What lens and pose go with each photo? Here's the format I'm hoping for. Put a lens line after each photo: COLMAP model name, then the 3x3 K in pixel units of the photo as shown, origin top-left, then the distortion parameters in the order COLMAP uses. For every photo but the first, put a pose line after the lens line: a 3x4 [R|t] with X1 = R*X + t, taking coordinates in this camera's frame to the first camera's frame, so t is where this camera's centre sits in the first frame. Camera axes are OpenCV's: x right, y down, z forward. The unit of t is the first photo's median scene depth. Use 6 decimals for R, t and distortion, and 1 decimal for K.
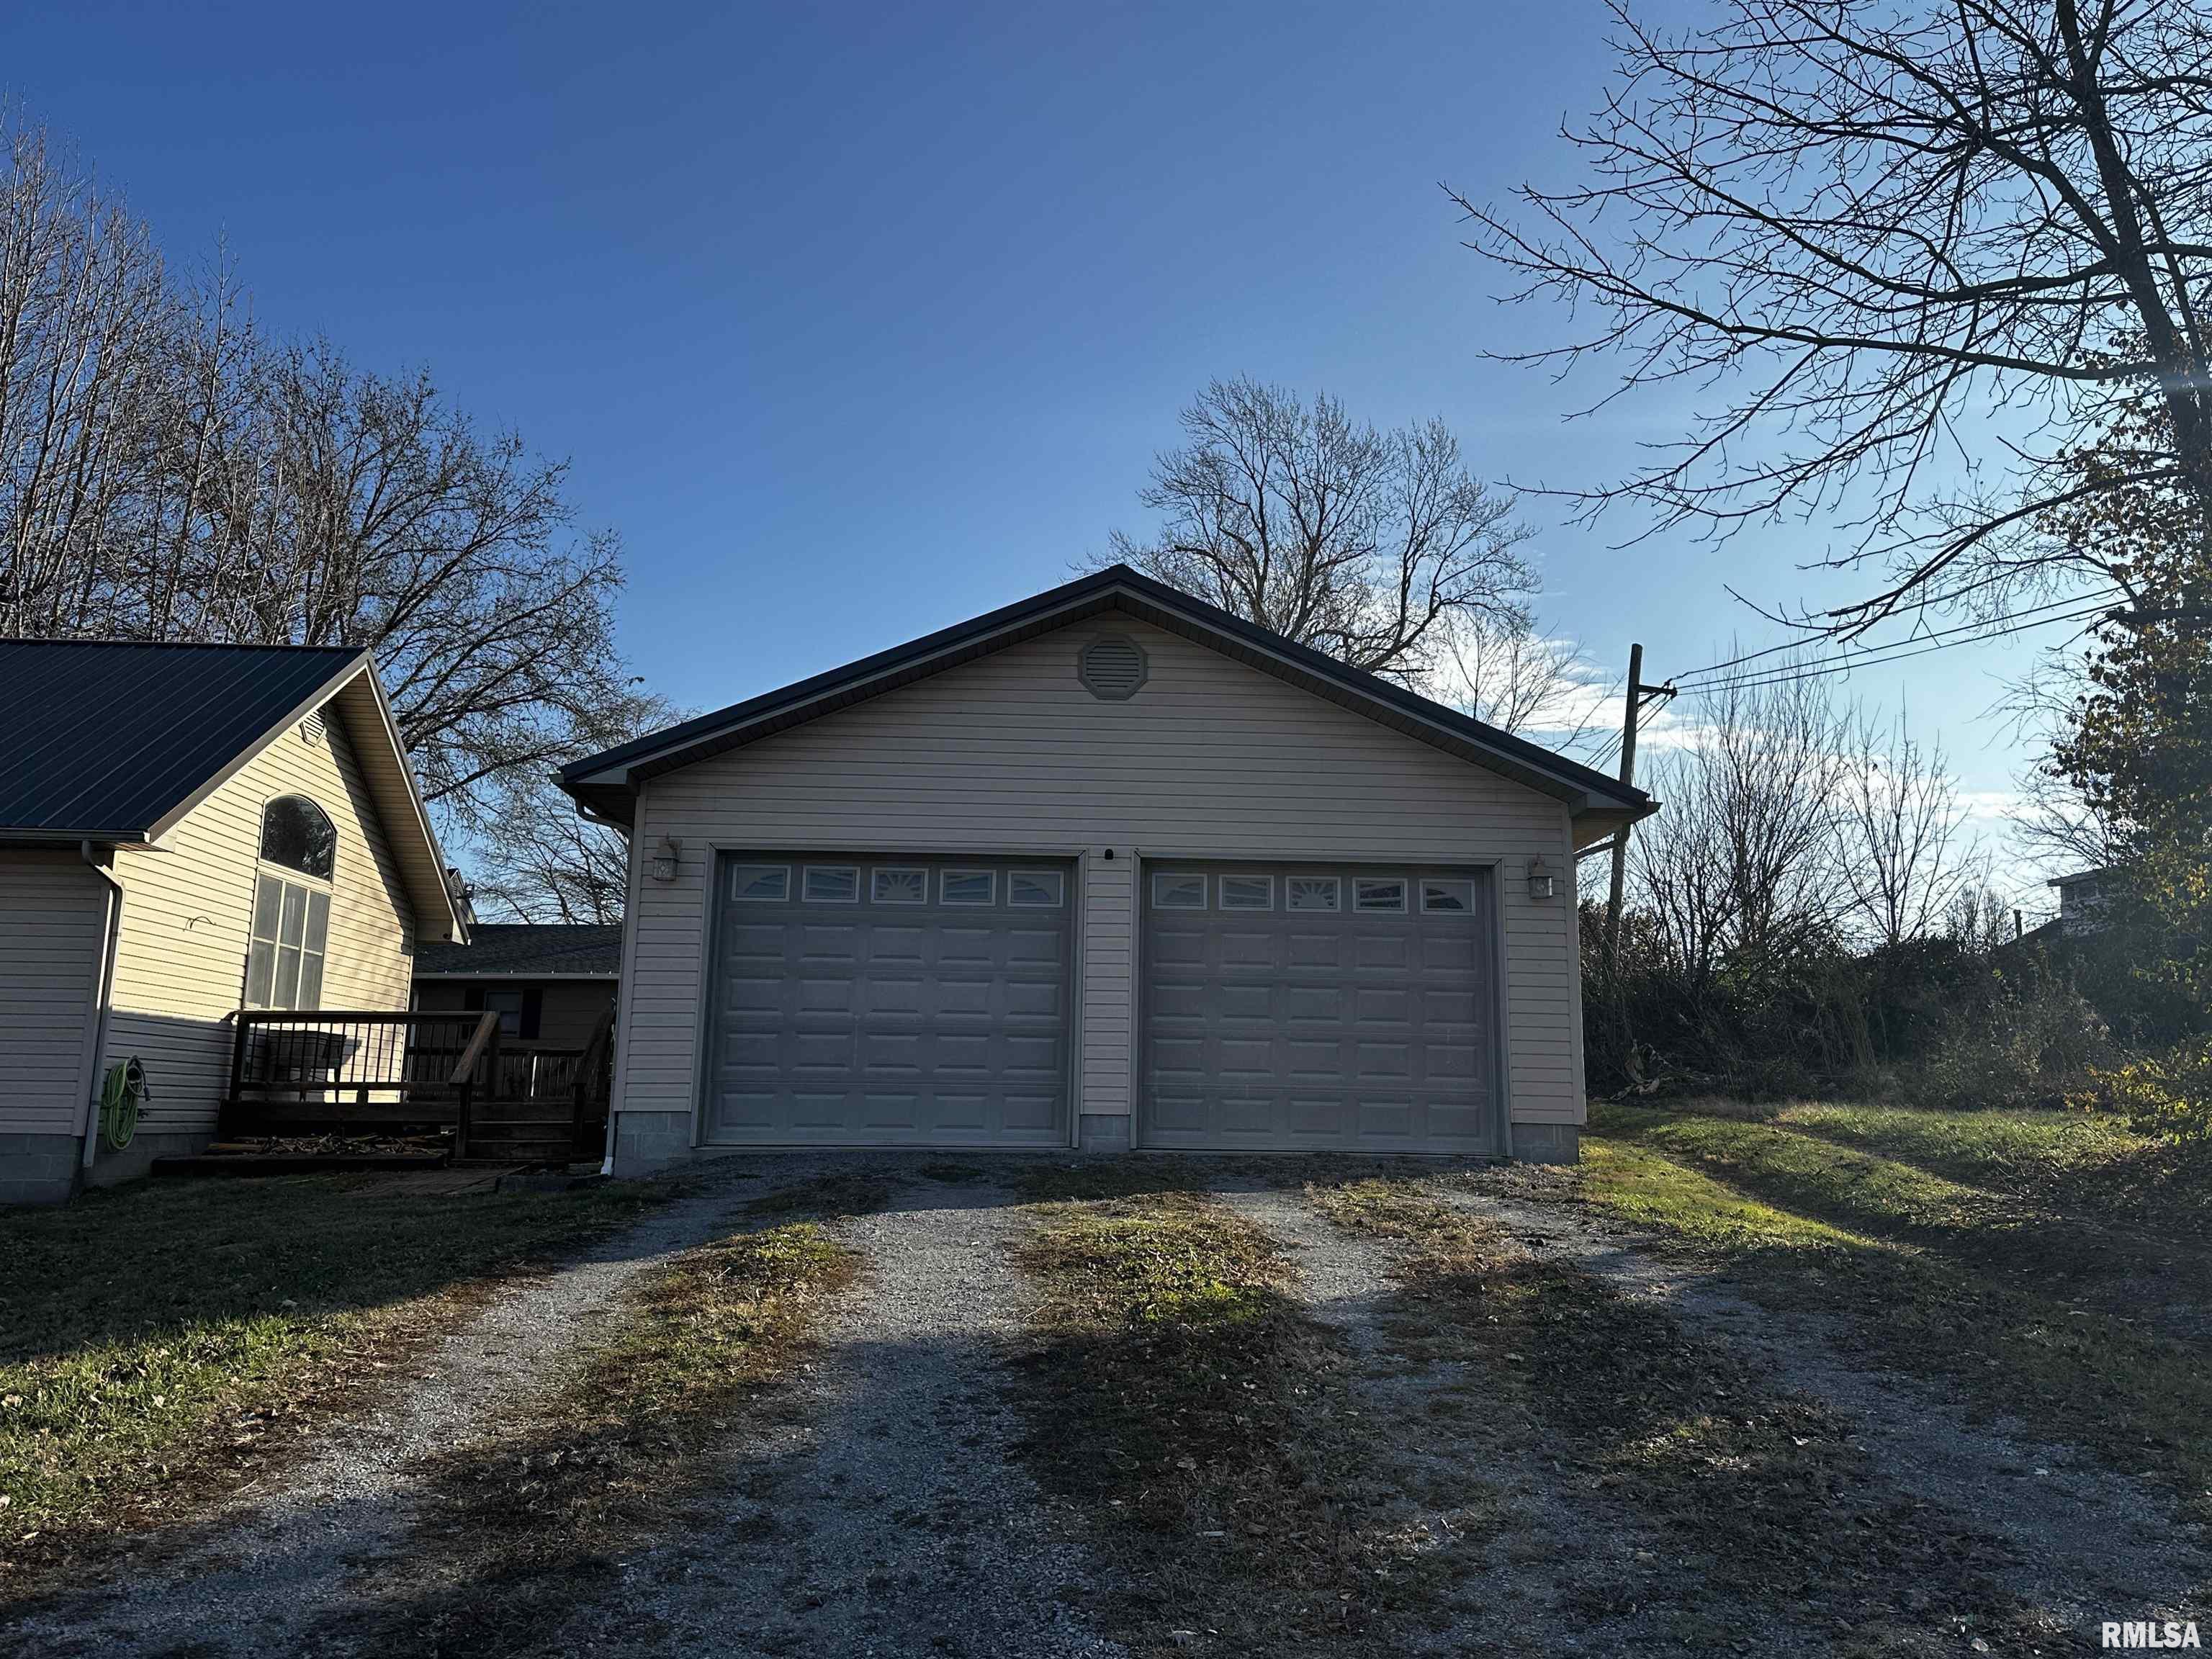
lens RADIAL K [[1676.9, 0, 1105.4], [0, 1676.9, 805.8], [0, 0, 1]] dist [0.098351, -0.131172]
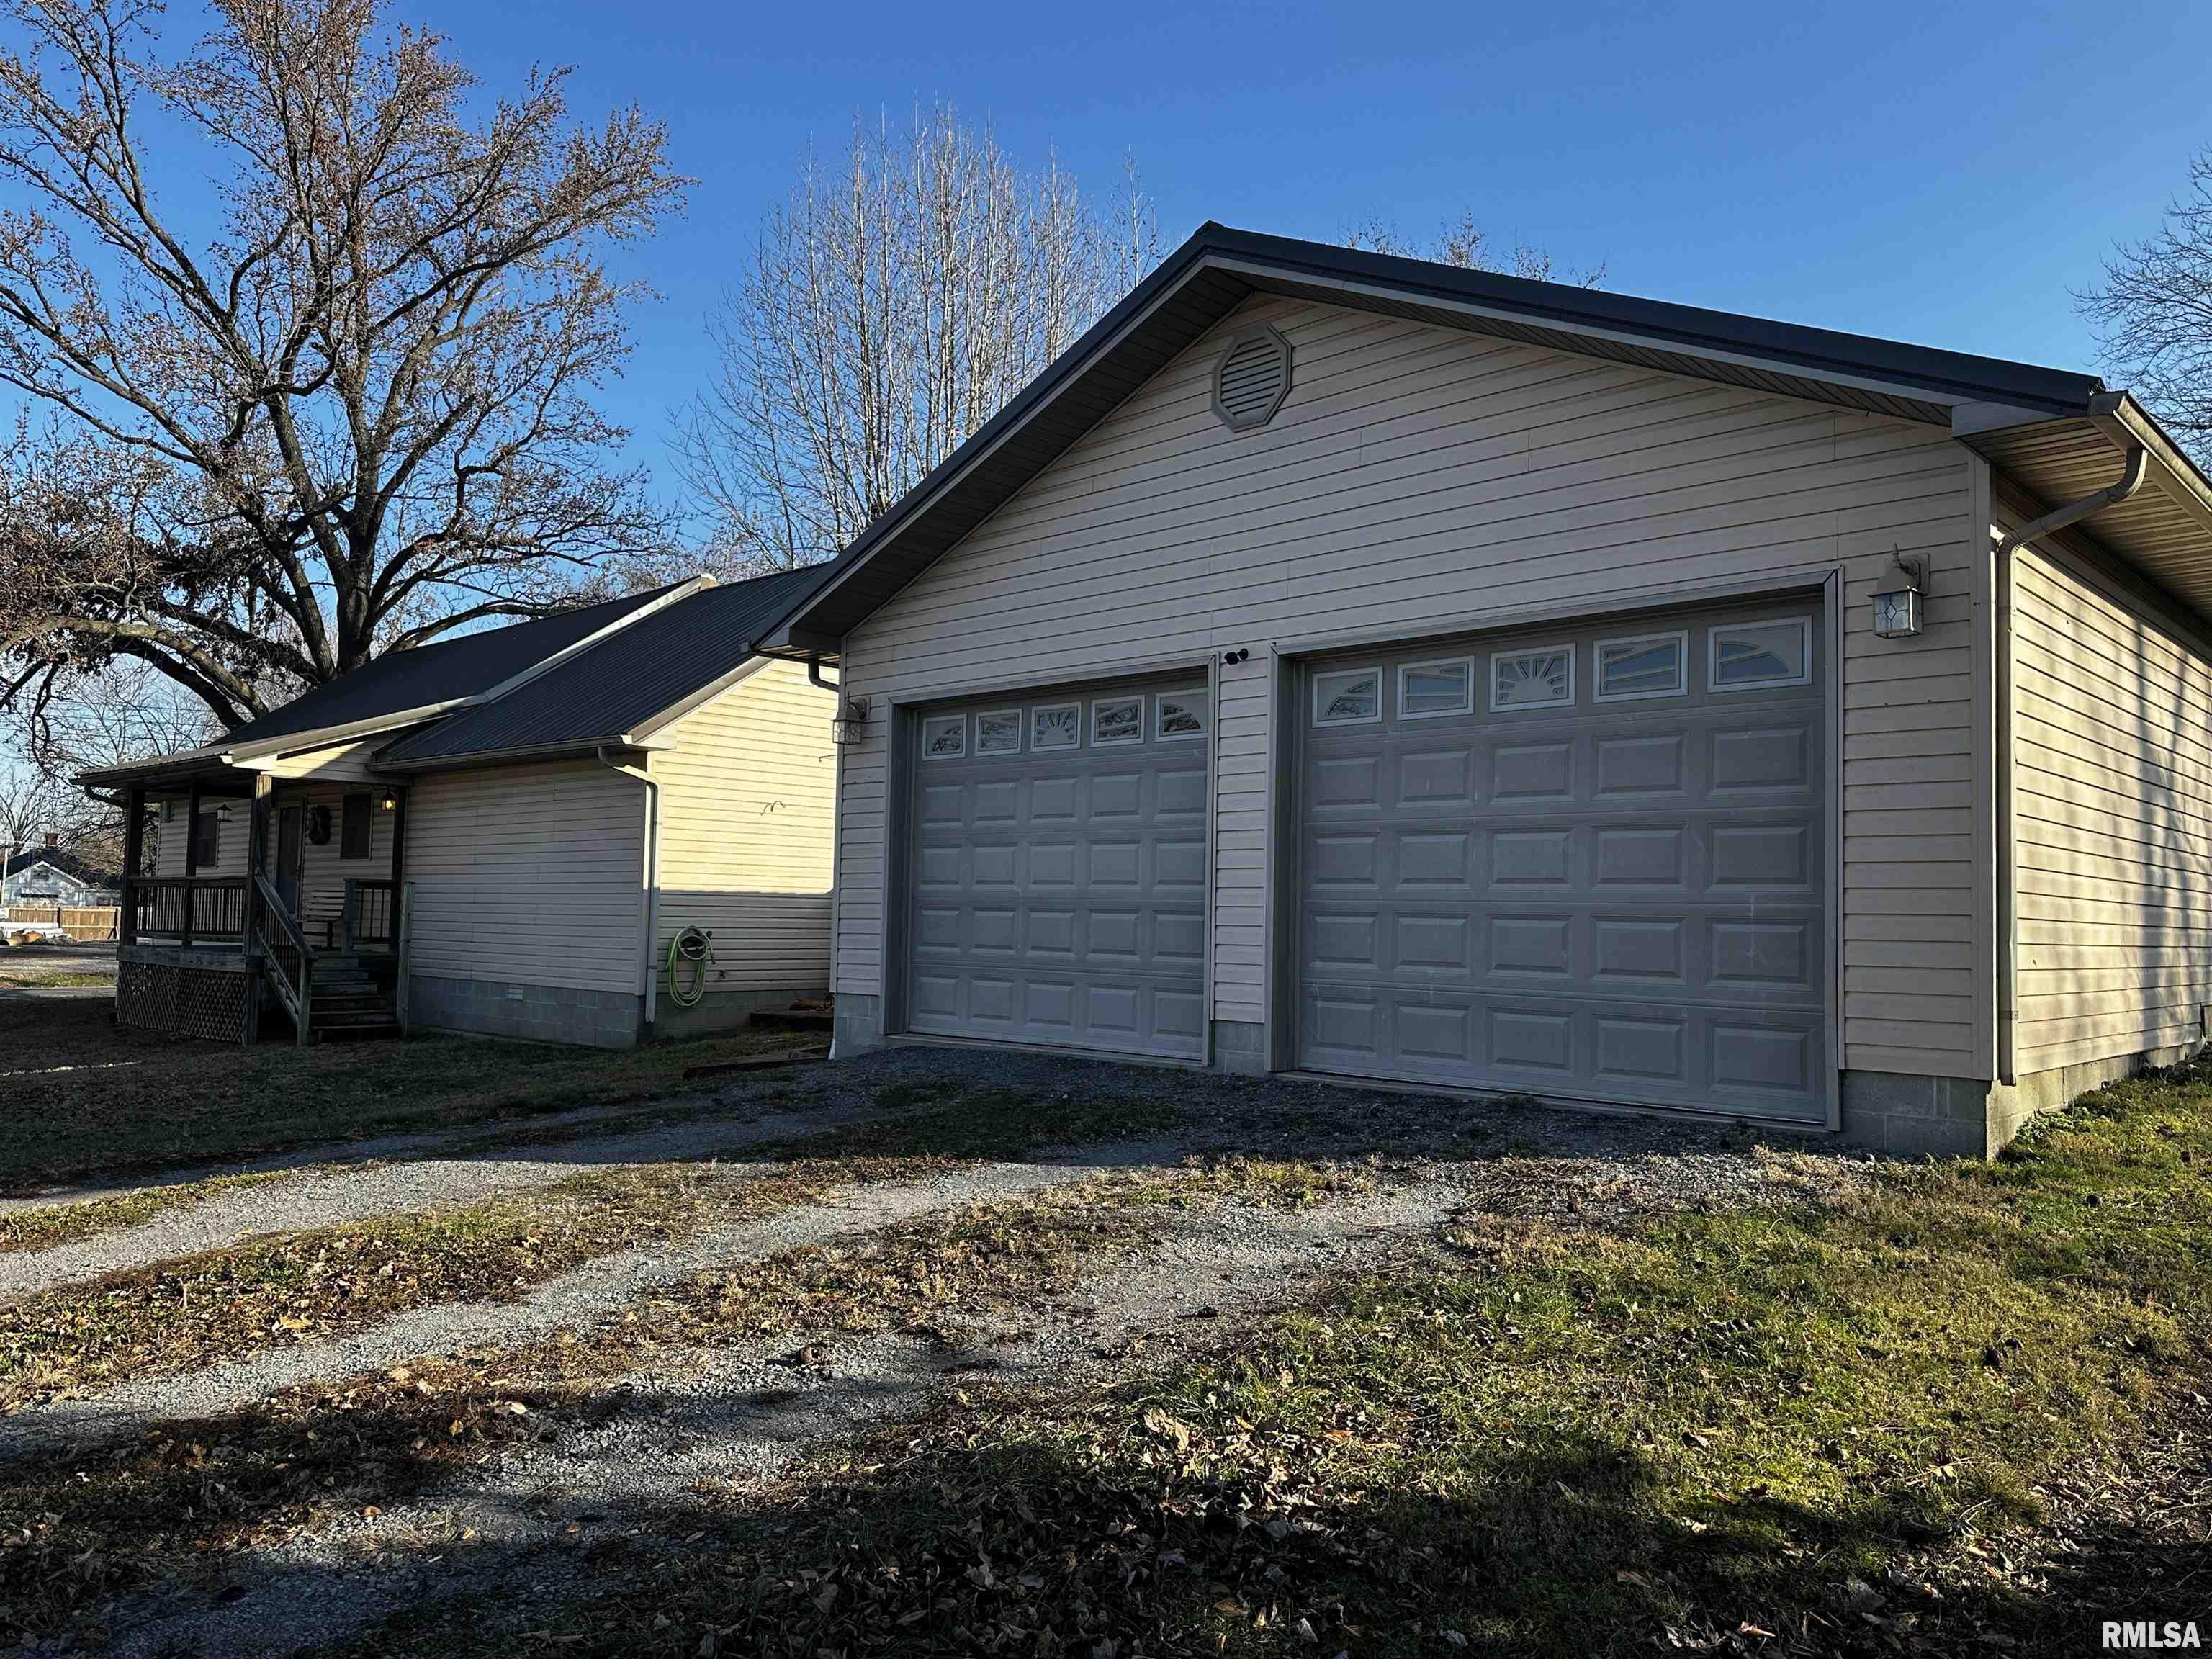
lens RADIAL K [[1588.4, 0, 1114.8], [0, 1588.4, 825.0], [0, 0, 1]] dist [0.133483, -0.159205]
pose [[0.690625, -0.043807, -0.721885, 0.351009], [0.126639, 0.990067, 0.061074, 0.040918], [0.712039, -0.133597, 0.689313, 0.392903]]
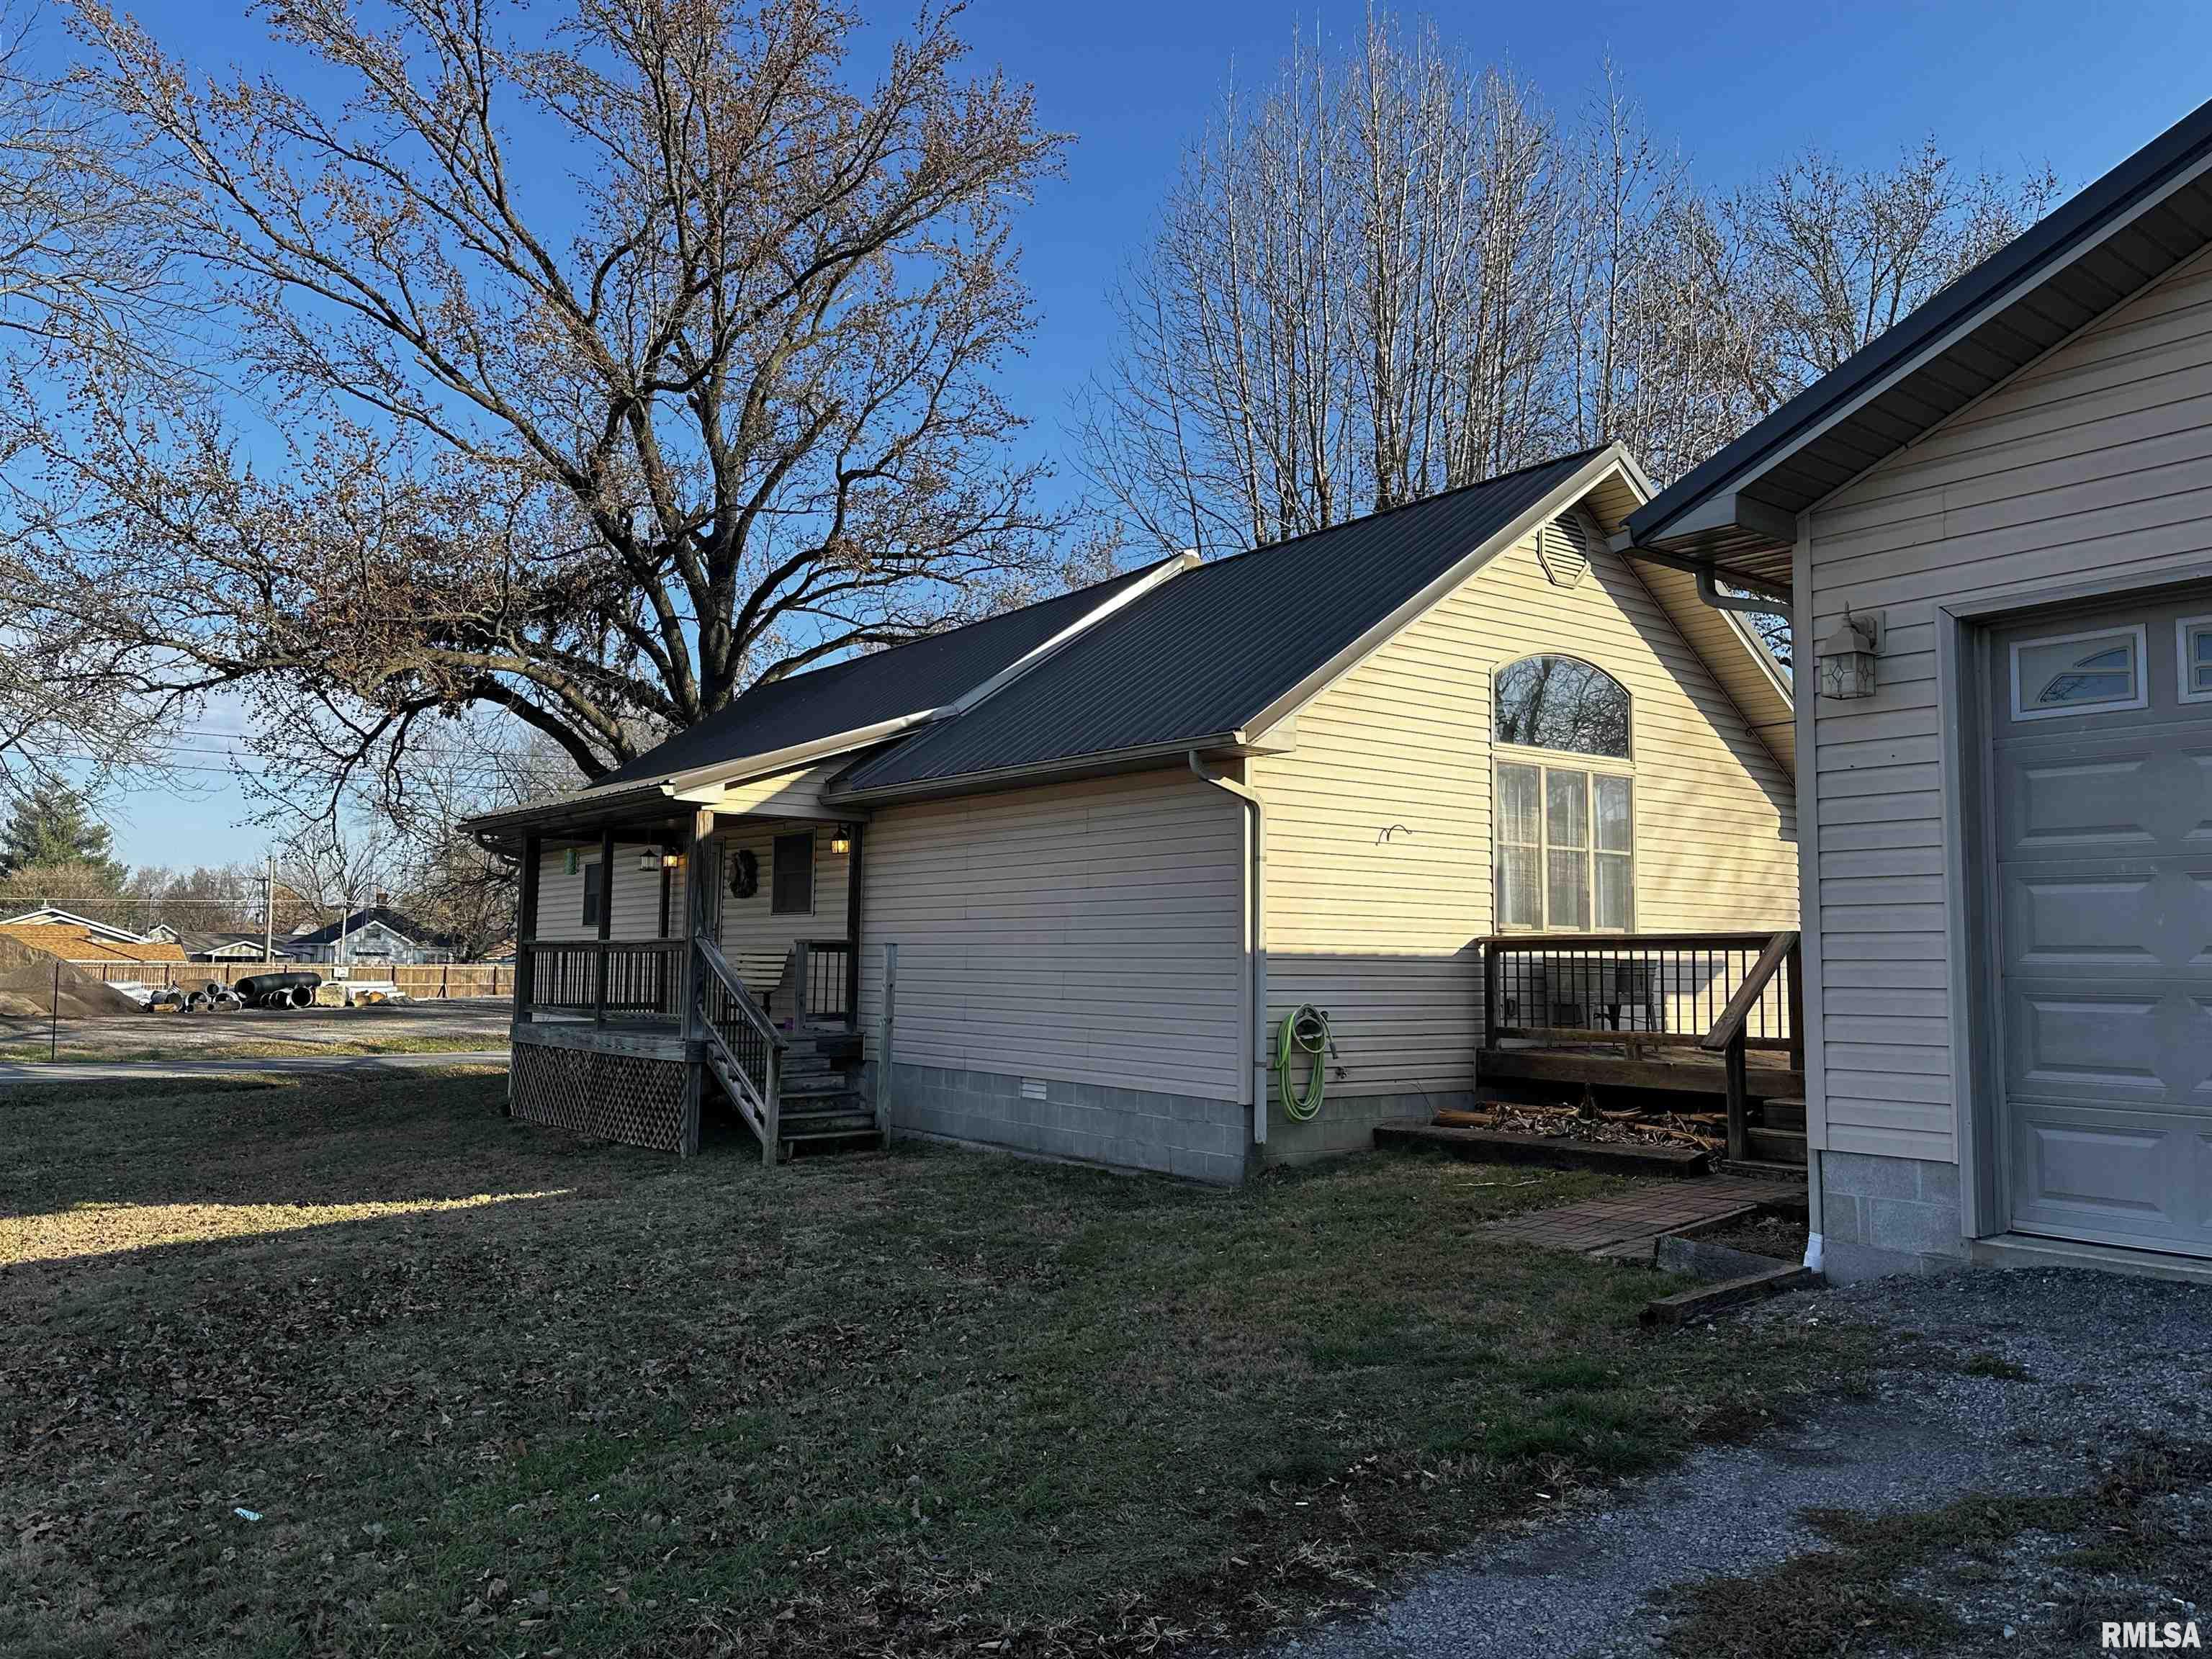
lens RADIAL K [[1588.4, 0, 1114.8], [0, 1588.4, 825.0], [0, 0, 1]] dist [0.133483, -0.159205]
pose [[0.576829, -0.078288, -0.813104, 0.001088], [0.151119, 0.988442, 0.012036, 0.032913], [0.802765, -0.129819, 0.581993, 0.419700]]
